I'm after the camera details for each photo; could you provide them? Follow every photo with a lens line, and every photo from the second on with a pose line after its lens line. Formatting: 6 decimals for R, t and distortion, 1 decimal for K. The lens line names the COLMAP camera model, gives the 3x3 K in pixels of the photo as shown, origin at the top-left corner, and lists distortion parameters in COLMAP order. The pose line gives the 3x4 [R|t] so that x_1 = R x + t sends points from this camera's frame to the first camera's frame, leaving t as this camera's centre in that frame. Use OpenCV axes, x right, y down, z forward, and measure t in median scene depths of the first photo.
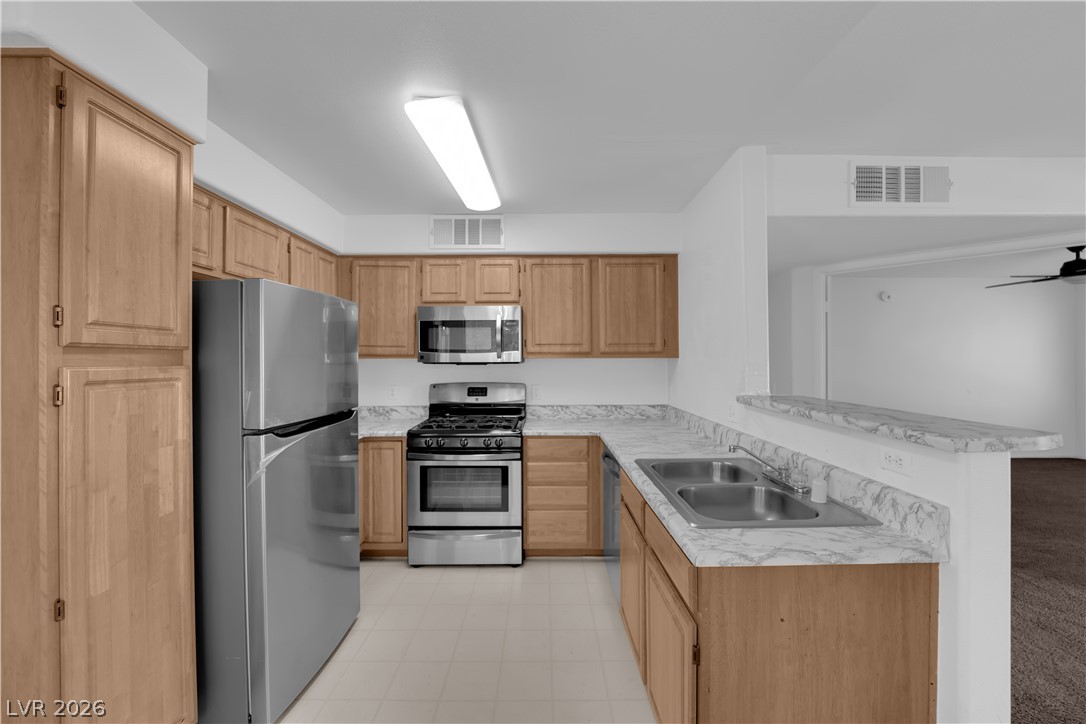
lens RADIAL K [[434.6, 0, 545.1], [0, 434.6, 358.6], [0, 0, 1]] dist [-0.010486, -0.002967]
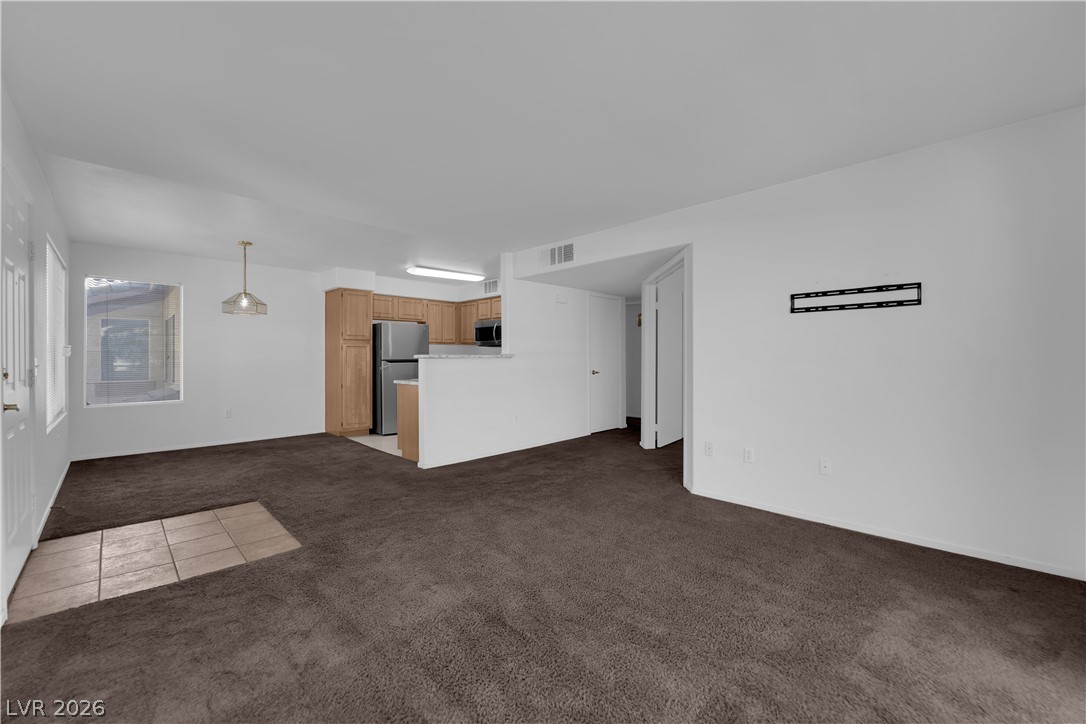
lens RADIAL K [[434.6, 0, 543.5], [0, 434.6, 357.8], [0, 0, 1]] dist [-0.010486, -0.002967]
pose [[0.704836, 0.005431, -0.709350, 2.192129], [-0.001039, 0.999978, 0.006624, 0.079199], [0.709370, -0.003931, 0.704825, -0.528024]]
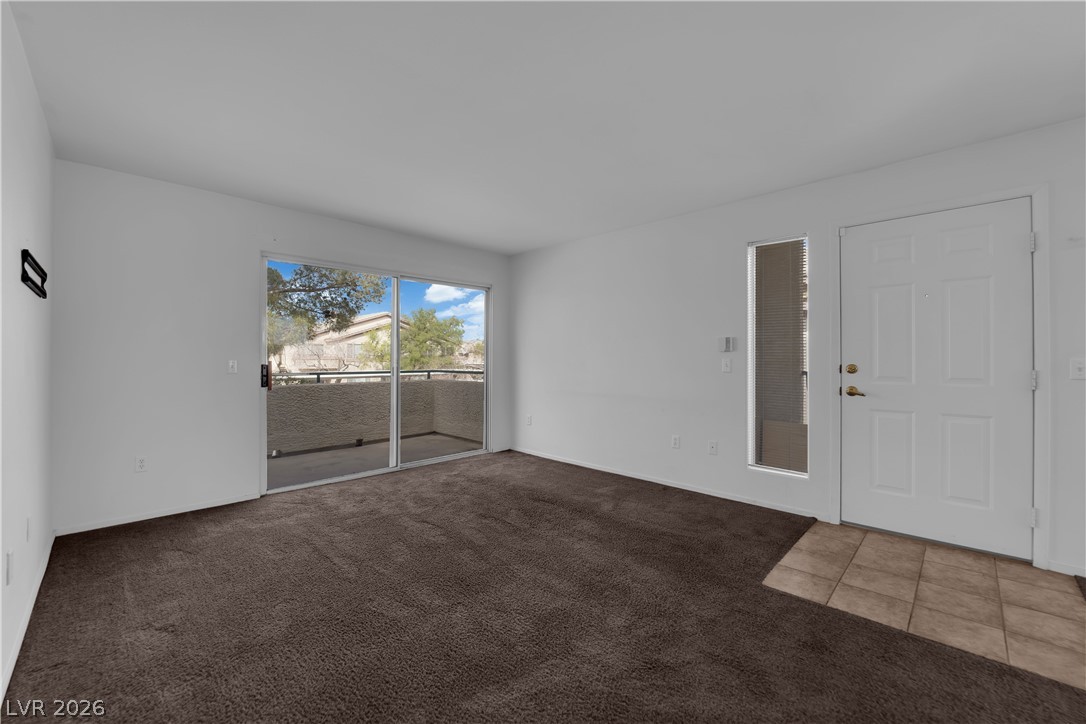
lens RADIAL K [[434.6, 0, 544.6], [0, 434.6, 358.8], [0, 0, 1]] dist [-0.010486, -0.002967]
pose [[-0.710989, 0.002966, 0.703197, 0.620666], [0.001401, 0.999995, -0.002800, 0.089251], [-0.703201, -0.001006, -0.710990, 0.826894]]
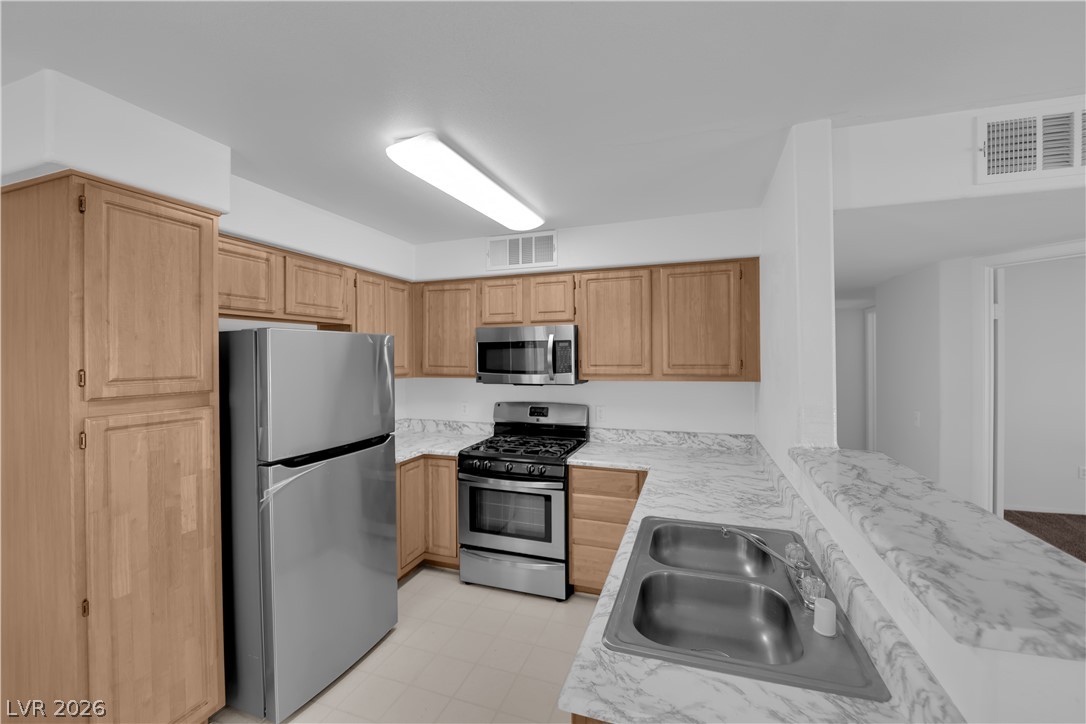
lens RADIAL K [[434.6, 0, 544.9], [0, 434.6, 357.7], [0, 0, 1]] dist [-0.010486, -0.002967]
pose [[0.943768, -0.001055, -0.330607, 0.265659], [0.003062, 0.999980, 0.005548, -0.074448], [0.330594, -0.006248, 0.943752, 0.115319]]
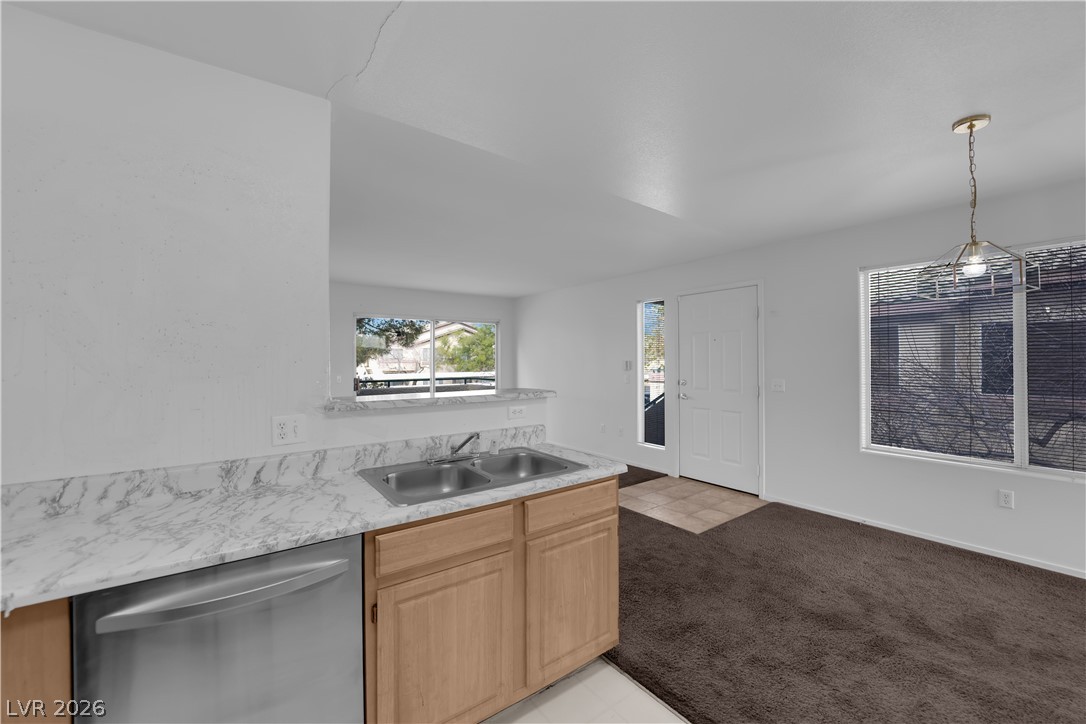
lens RADIAL K [[434.6, 0, 544.7], [0, 434.6, 355.5], [0, 0, 1]] dist [-0.010486, -0.002967]
pose [[-0.587848, 0.011706, 0.808887, -0.417237], [0.005208, 0.999929, -0.010685, 0.005064], [-0.808955, -0.002068, -0.587867, 1.062681]]
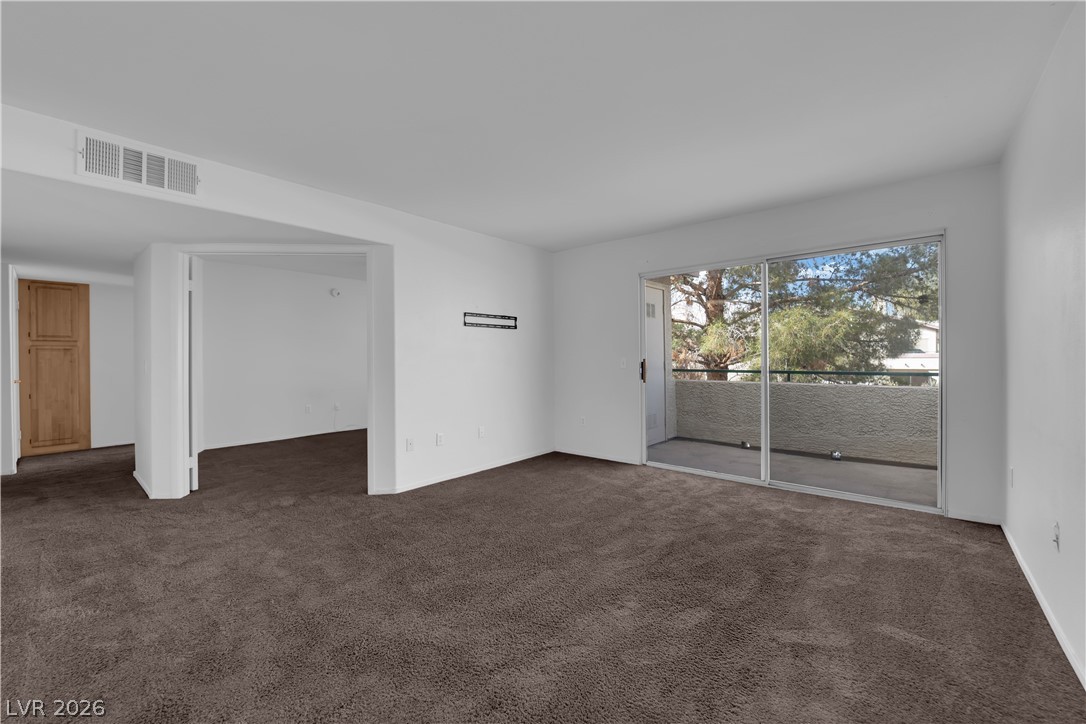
lens RADIAL K [[434.6, 0, 546.0], [0, 434.6, 358.2], [0, 0, 1]] dist [-0.010486, -0.002967]
pose [[0.650035, -0.000223, 0.759904, 0.632173], [0.001659, 0.999998, -0.001126, 0.087682], [-0.759902, 0.001993, 0.650034, -0.492120]]
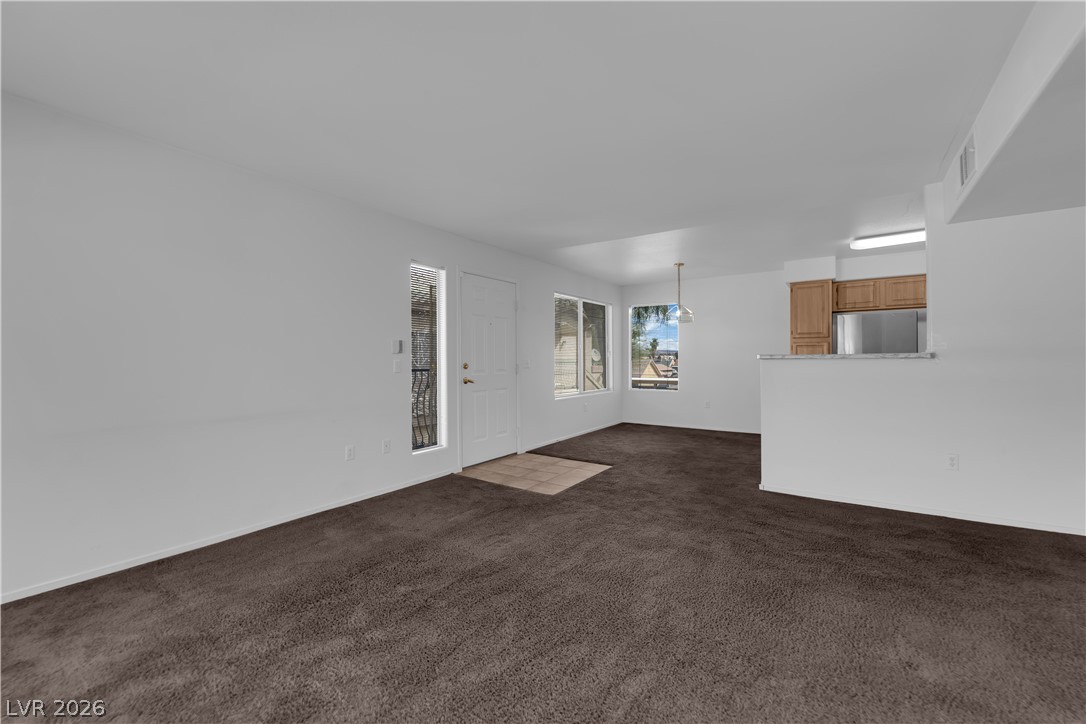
lens RADIAL K [[434.6, 0, 547.8], [0, 434.6, 358.3], [0, 0, 1]] dist [-0.010486, -0.002967]
pose [[-0.565608, 0.006971, -0.824645, 2.250263], [0.009379, 0.999954, 0.002019, 0.081355], [0.824621, -0.006592, -0.565647, 0.695870]]
